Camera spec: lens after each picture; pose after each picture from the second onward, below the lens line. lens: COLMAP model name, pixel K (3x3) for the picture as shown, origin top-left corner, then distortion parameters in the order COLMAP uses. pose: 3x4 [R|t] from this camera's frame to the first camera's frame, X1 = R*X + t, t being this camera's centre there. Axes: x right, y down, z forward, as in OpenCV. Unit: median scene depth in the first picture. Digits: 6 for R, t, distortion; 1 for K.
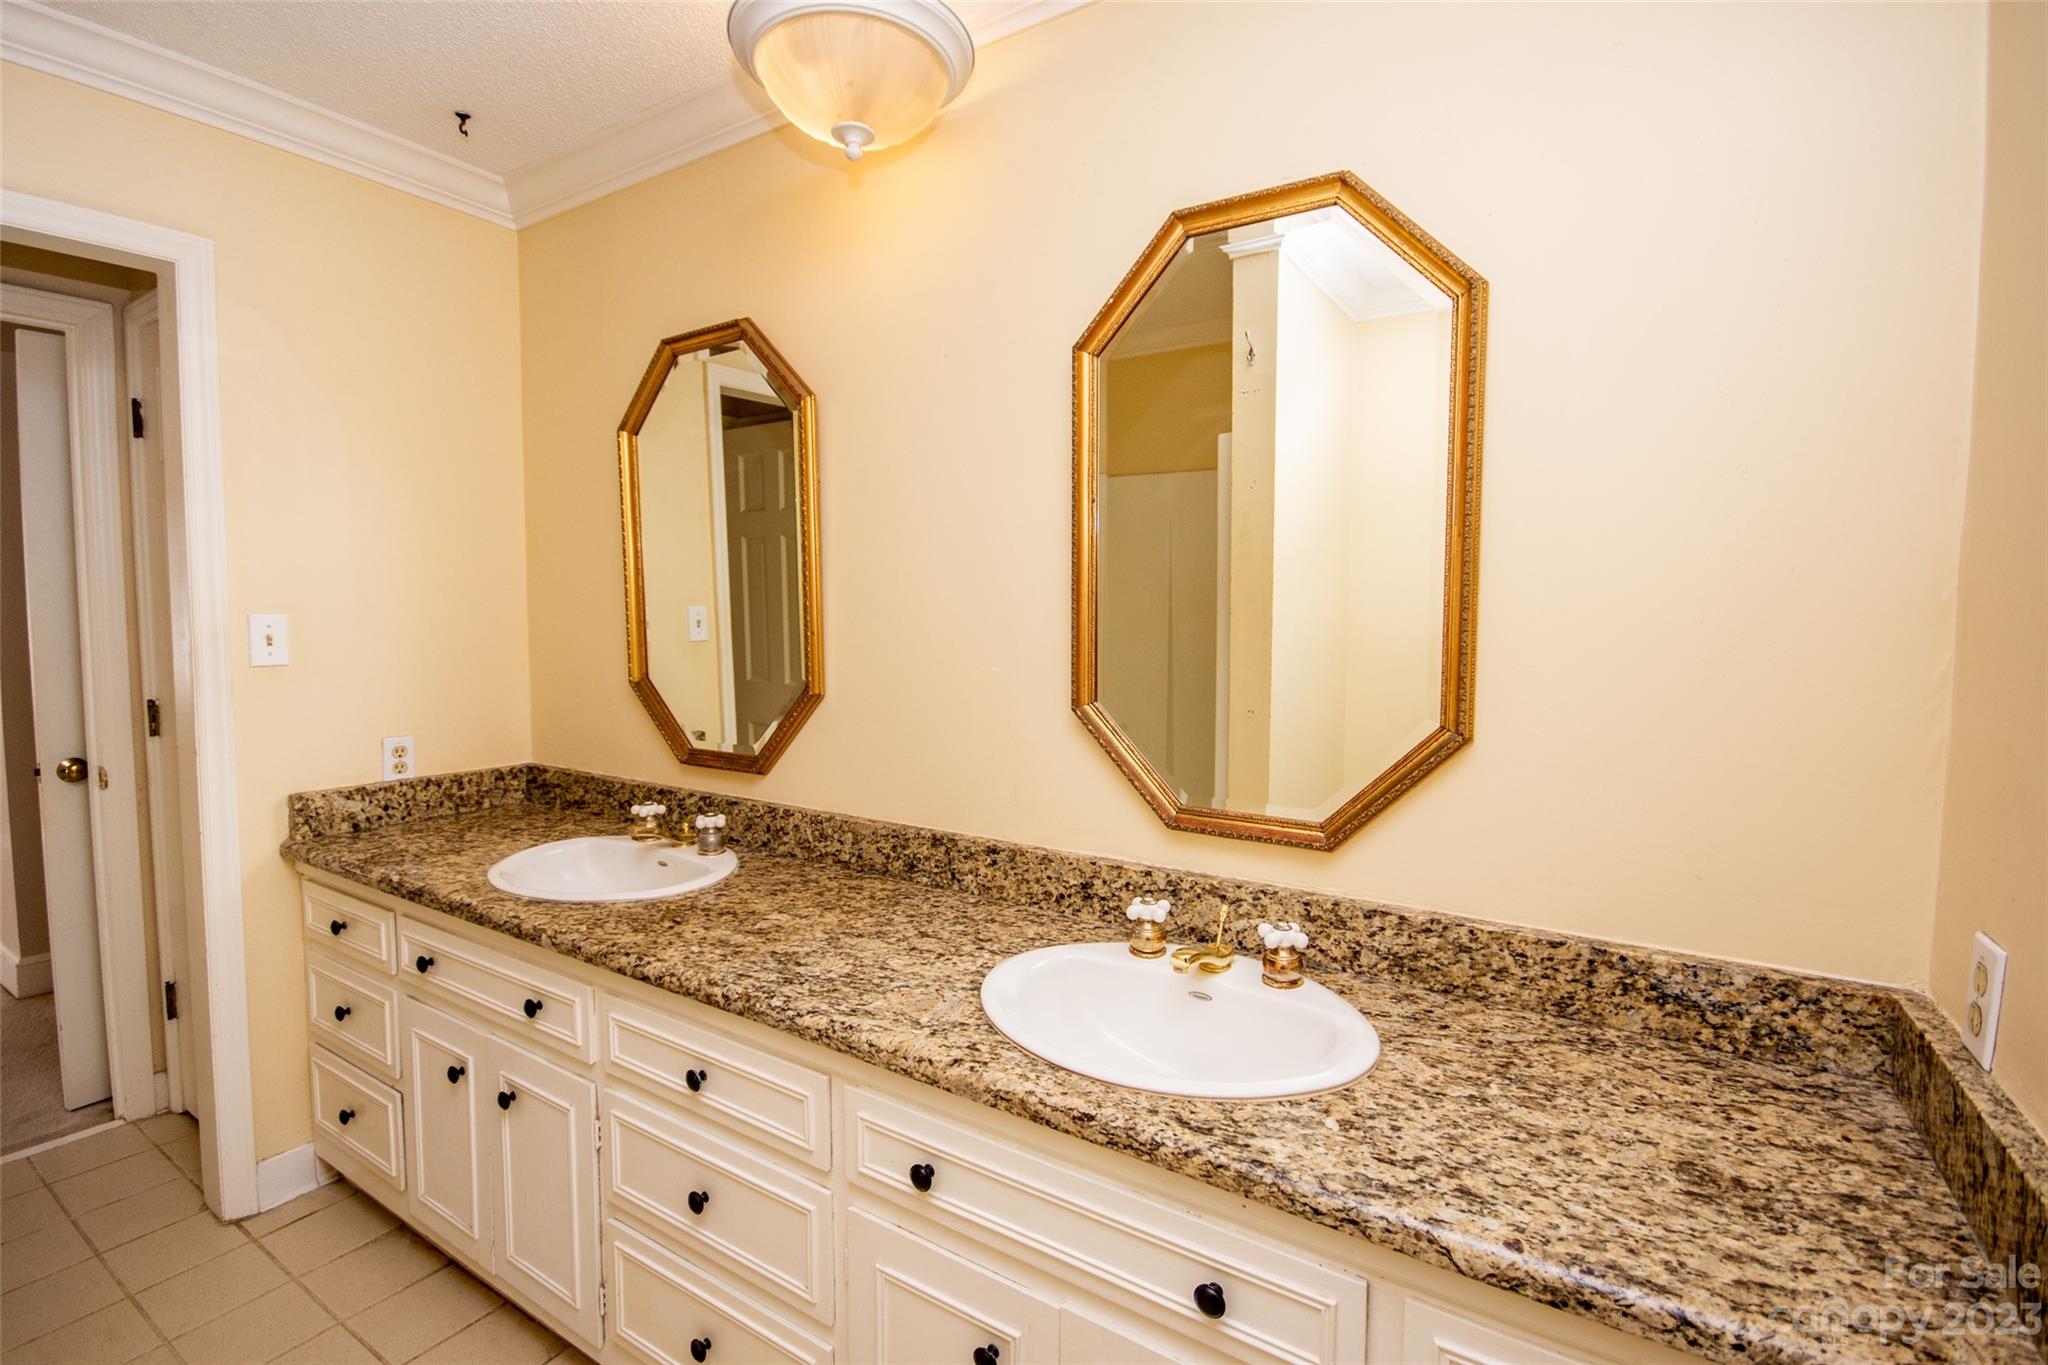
lens RADIAL K [[931.9, 0, 1041.6], [0, 931.9, 670.6], [0, 0, 1]] dist [-0.002007, -0.001366]
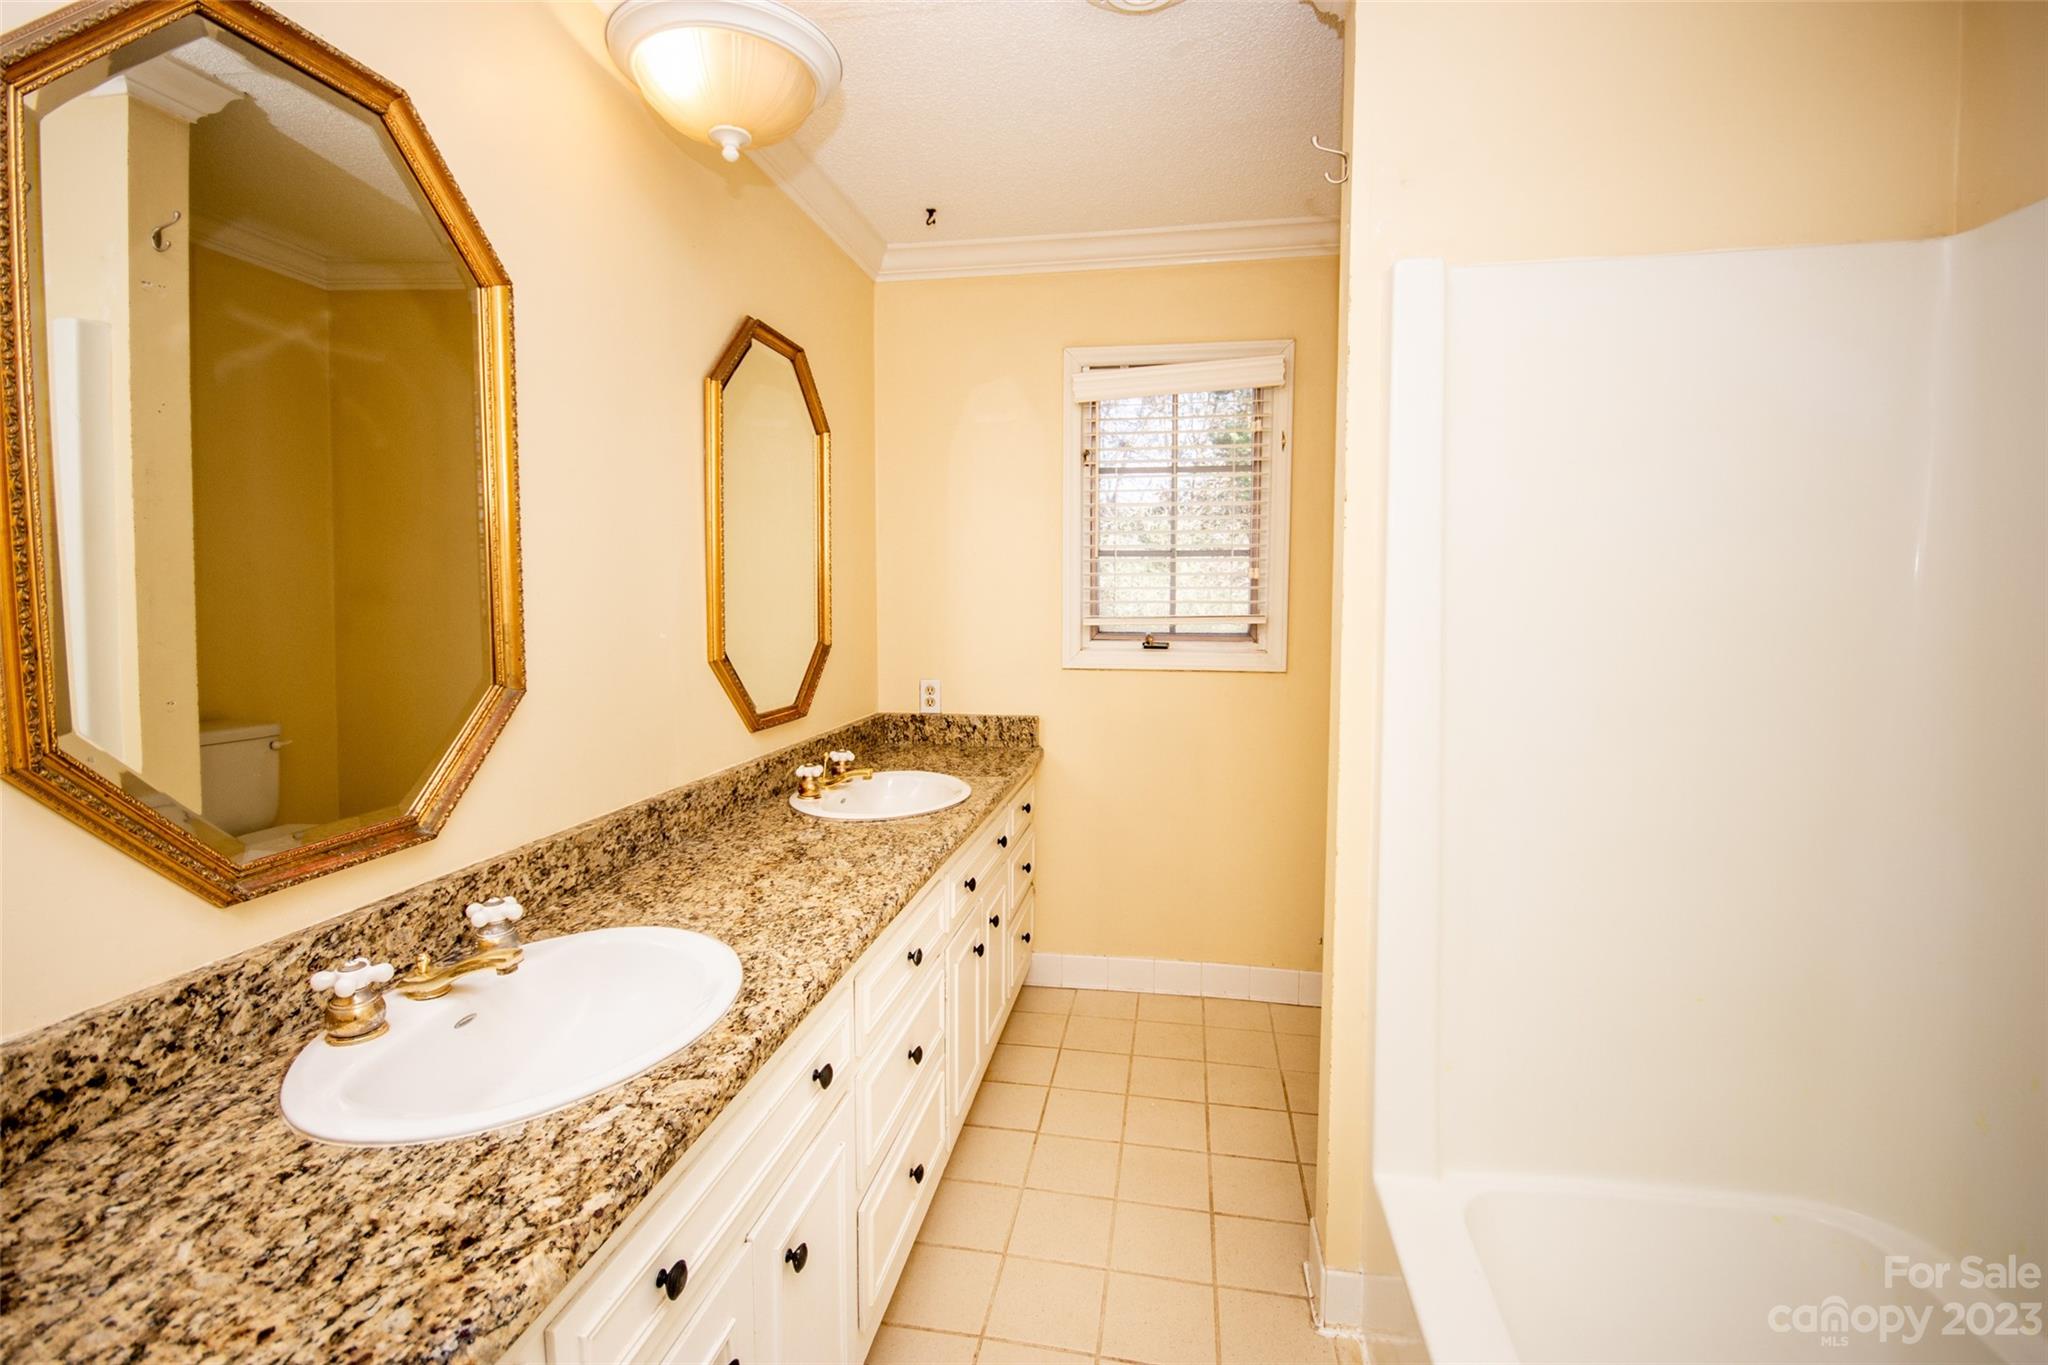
lens RADIAL K [[931.9, 0, 1029.6], [0, 931.9, 677.6], [0, 0, 1]] dist [-0.002007, -0.001366]
pose [[-0.394221, -0.083950, 0.915173, -1.197732], [0.055505, 0.991826, 0.114891, -0.052793], [-0.917338, 0.096089, -0.386339, 1.013206]]
